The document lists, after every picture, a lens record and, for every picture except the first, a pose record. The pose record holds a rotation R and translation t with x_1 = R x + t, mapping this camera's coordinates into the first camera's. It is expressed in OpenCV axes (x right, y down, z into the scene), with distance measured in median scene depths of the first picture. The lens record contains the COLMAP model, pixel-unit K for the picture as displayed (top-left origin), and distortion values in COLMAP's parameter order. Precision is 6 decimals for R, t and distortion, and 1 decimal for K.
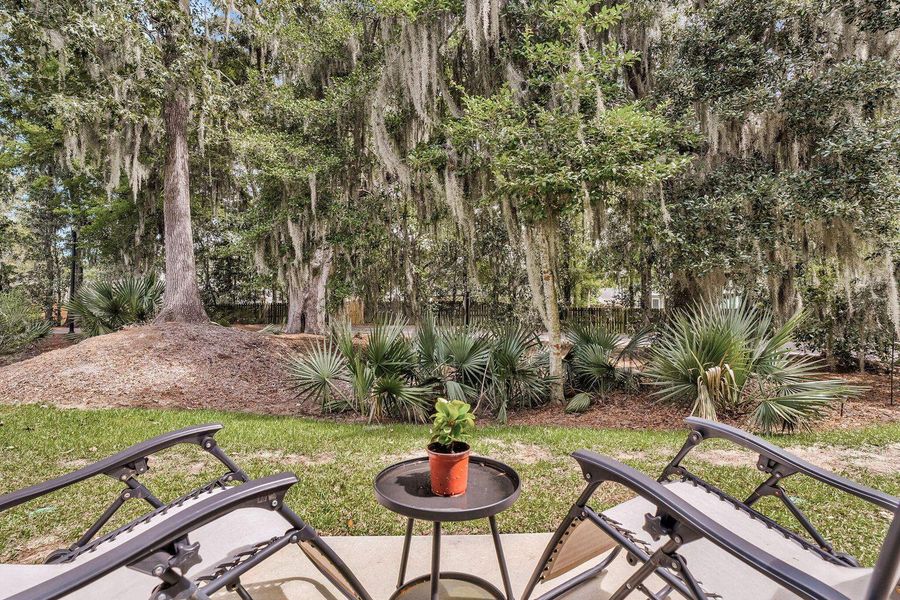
lens RADIAL K [[419.1, 0, 446.6], [0, 419.1, 307.5], [0, 0, 1]] dist [-0.054944, 0.026049]
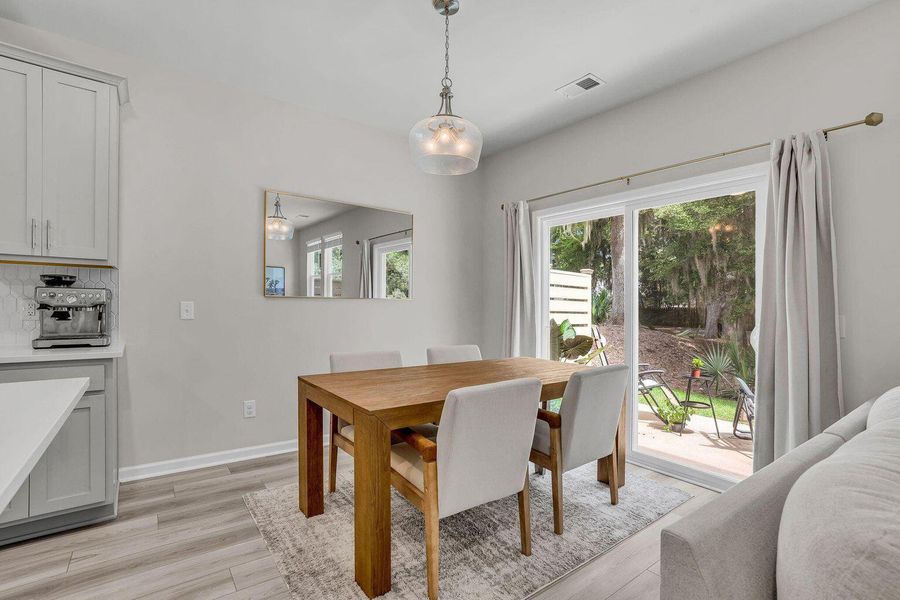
lens RADIAL K [[419.1, 0, 446.6], [0, 419.1, 307.5], [0, 0, 1]] dist [-0.054944, 0.026049]
pose [[0.575309, 0.008494, -0.817892, 0.275571], [-0.009113, 0.999951, 0.003975, -0.038513], [0.817885, 0.005166, 0.575358, -0.493121]]
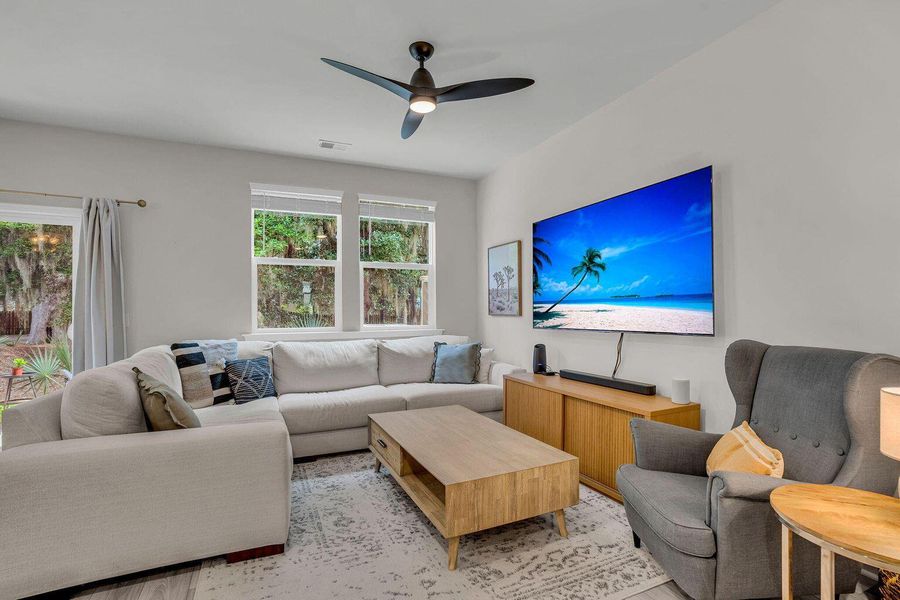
lens RADIAL K [[419.1, 0, 446.6], [0, 419.1, 307.5], [0, 0, 1]] dist [-0.054944, 0.026049]
pose [[0.920832, 0.001729, 0.389956, 0.352893], [0.001586, 0.999965, -0.008179, -0.038078], [-0.389956, 0.008149, 0.920797, -0.673539]]
